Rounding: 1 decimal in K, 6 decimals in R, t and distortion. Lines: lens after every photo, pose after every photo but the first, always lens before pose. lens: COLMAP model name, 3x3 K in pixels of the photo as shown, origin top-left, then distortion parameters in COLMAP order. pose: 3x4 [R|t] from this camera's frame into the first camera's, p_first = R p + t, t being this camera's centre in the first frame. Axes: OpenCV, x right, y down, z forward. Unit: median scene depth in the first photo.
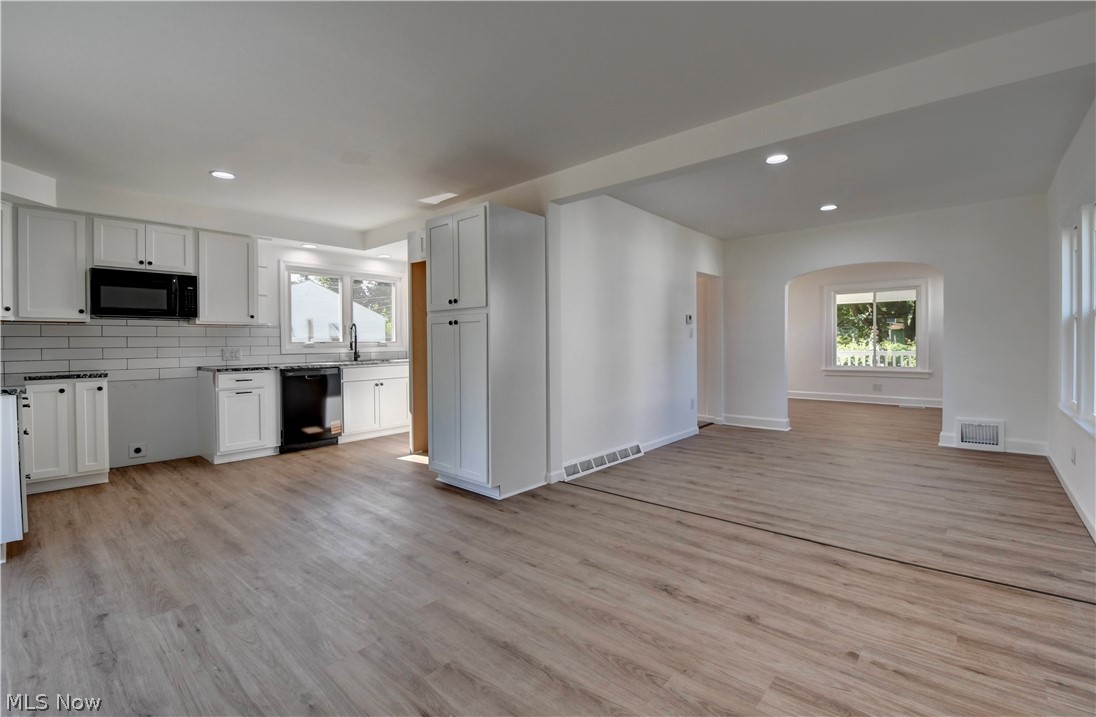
lens RADIAL K [[493.7, 0, 566.4], [0, 493.7, 348.5], [0, 0, 1]] dist [-0.000093, -0.016953]
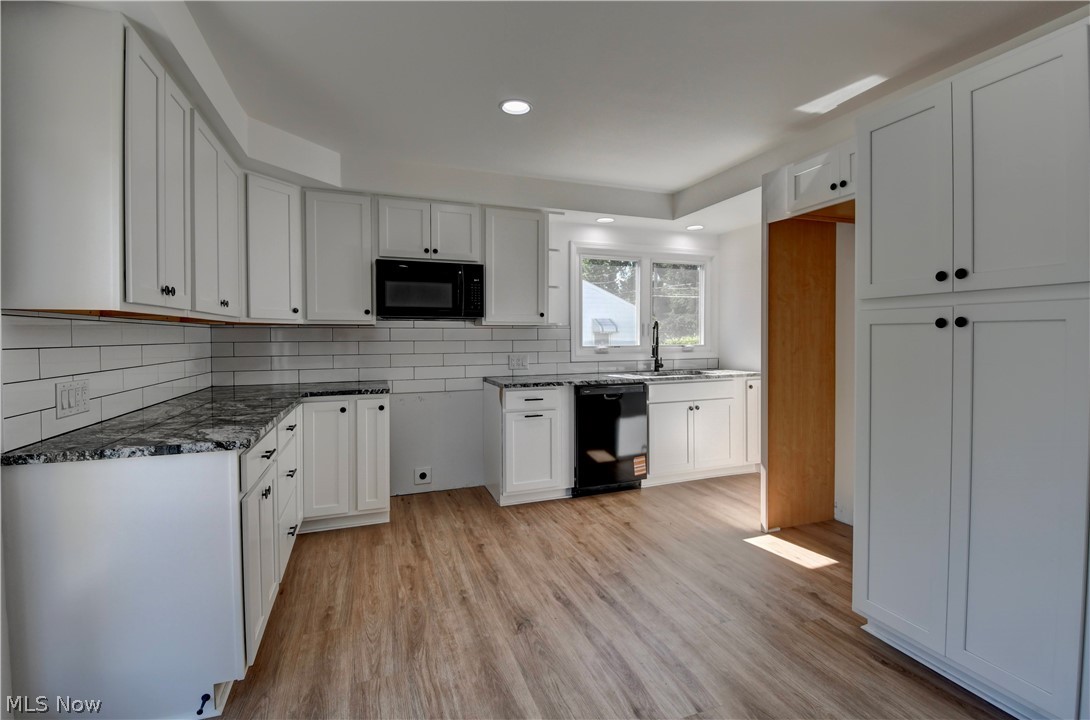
lens RADIAL K [[498.3, 0, 557.0], [0, 498.3, 344.5], [0, 0, 1]] dist [0.002519, -0.000240]
pose [[0.879787, 0.011902, -0.475219, -0.300629], [-0.009325, 0.999926, 0.007779, -0.029706], [0.475277, -0.002412, 0.879833, 0.396019]]
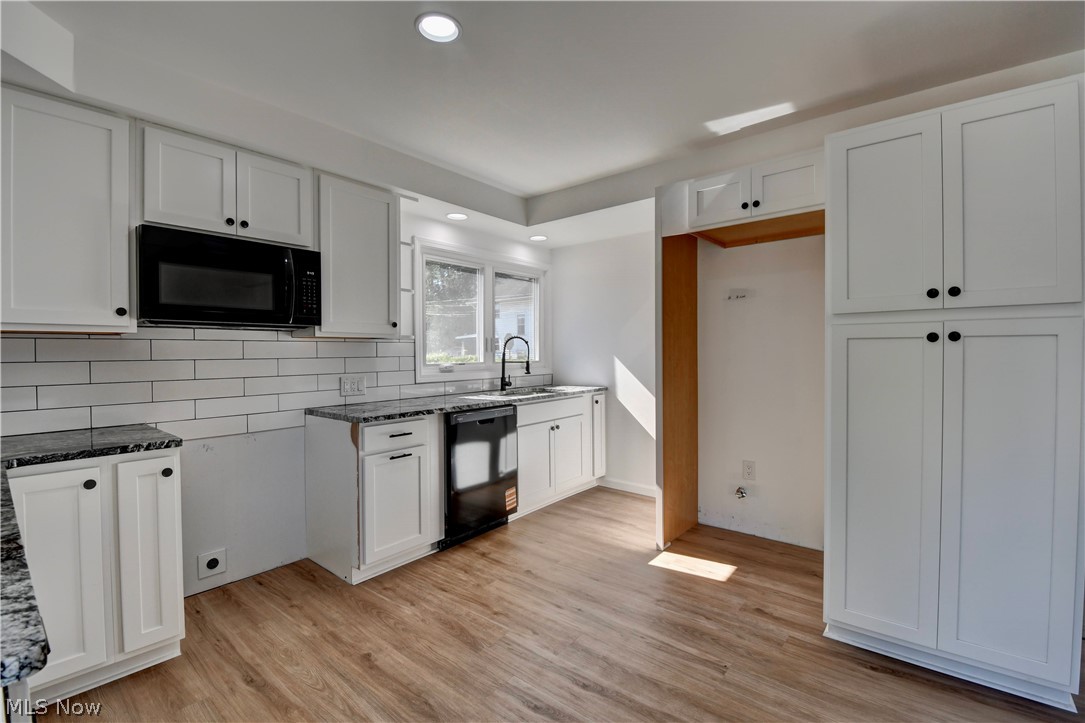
lens RADIAL K [[480.1, 0, 542.0], [0, 480.1, 358.7], [0, 0, 1]] dist [0.017201, -0.024884]
pose [[0.999793, 0.000569, 0.020315, -0.574438], [-0.000588, 0.999999, 0.000952, -0.028663], [-0.020314, -0.000964, 0.999793, 0.497240]]
